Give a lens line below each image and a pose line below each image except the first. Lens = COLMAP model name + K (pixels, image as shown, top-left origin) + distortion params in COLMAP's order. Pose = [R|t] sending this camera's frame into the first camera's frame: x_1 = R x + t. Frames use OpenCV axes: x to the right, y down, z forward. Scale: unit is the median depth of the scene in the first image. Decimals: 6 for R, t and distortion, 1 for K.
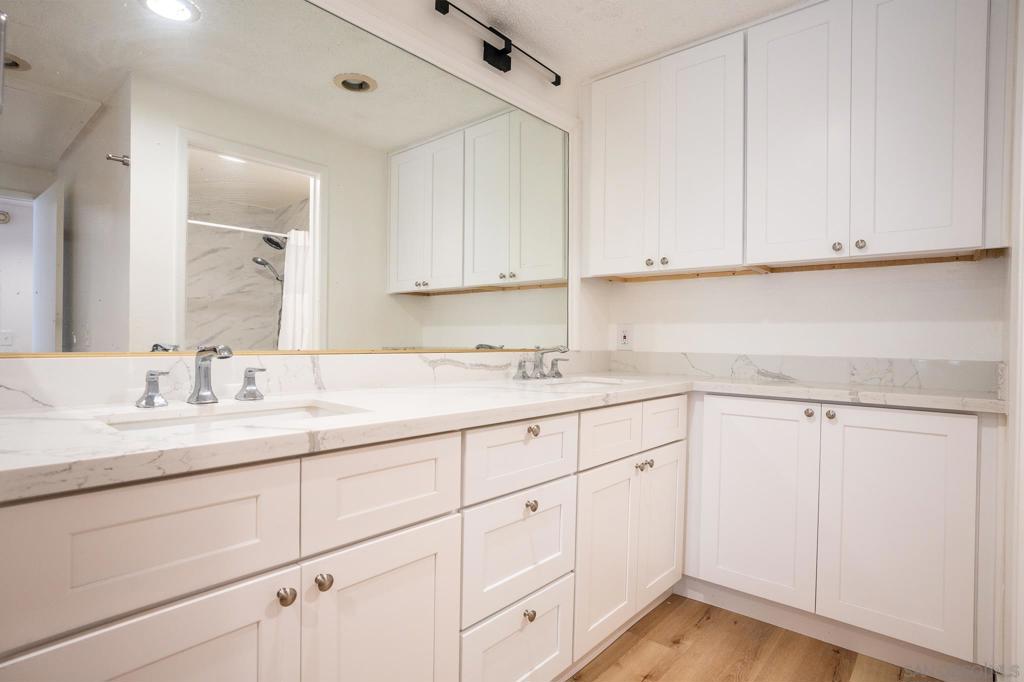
lens RADIAL K [[544.7, 0, 512.0], [0, 544.7, 341.0], [0, 0, 1]] dist [-0.003469, 0.016350]
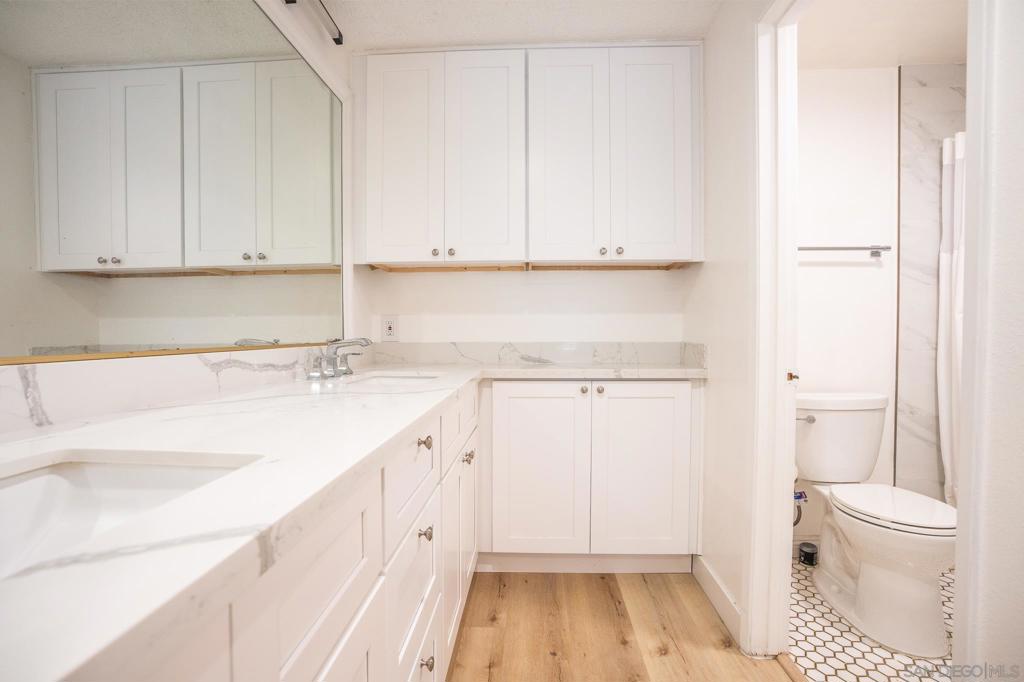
lens RADIAL K [[481.3, 0, 512.0], [0, 481.3, 341.0], [0, 0, 1]] dist [-0.056025, 0.028976]
pose [[0.792151, -0.026818, 0.609736, -0.200484], [0.015917, 0.999602, 0.023286, -0.001086], [-0.610118, -0.008741, 0.792263, 0.252272]]
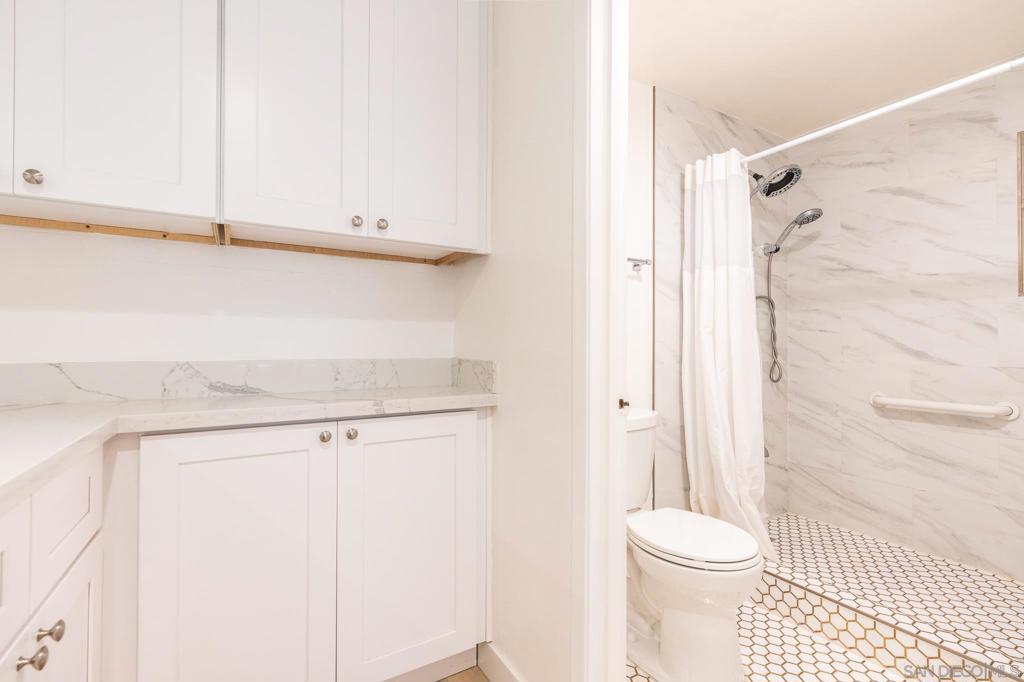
lens RADIAL K [[457.1, 0, 512.0], [0, 457.1, 341.0], [0, 0, 1]] dist [-0.014399, 0.009487]
pose [[0.319762, -0.004908, 0.947485, 0.034593], [0.006443, 0.999975, 0.003006, 0.000660], [-0.947476, 0.005143, 0.319786, 0.523947]]
